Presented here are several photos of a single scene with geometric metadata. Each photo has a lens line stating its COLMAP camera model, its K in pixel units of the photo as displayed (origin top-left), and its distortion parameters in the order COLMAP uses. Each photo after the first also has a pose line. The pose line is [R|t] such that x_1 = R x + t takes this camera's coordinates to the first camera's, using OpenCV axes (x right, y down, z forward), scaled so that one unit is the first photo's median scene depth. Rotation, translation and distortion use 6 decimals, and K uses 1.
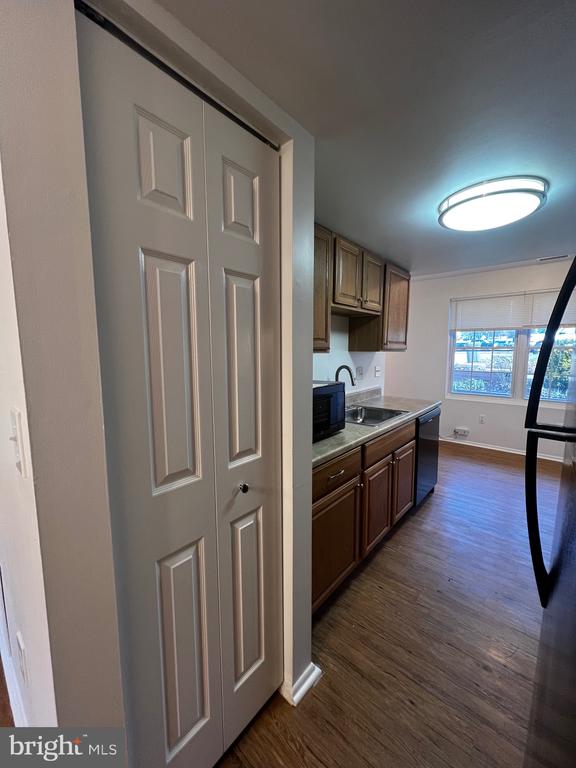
lens RADIAL K [[305.5, 0, 285.6], [0, 305.5, 383.2], [0, 0, 1]] dist [-0.000424, 0.000175]
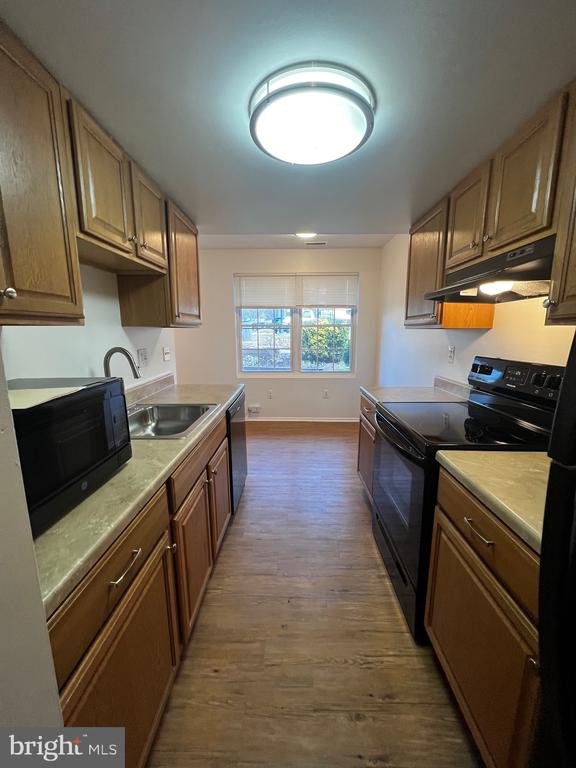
lens RADIAL K [[305.5, 0, 285.6], [0, 305.5, 383.2], [0, 0, 1]] dist [-0.000424, 0.000175]
pose [[0.770457, -0.110821, 0.627785, 0.053376], [0.071420, 0.993580, 0.087743, -0.015140], [-0.633478, -0.022766, 0.773426, 0.280592]]
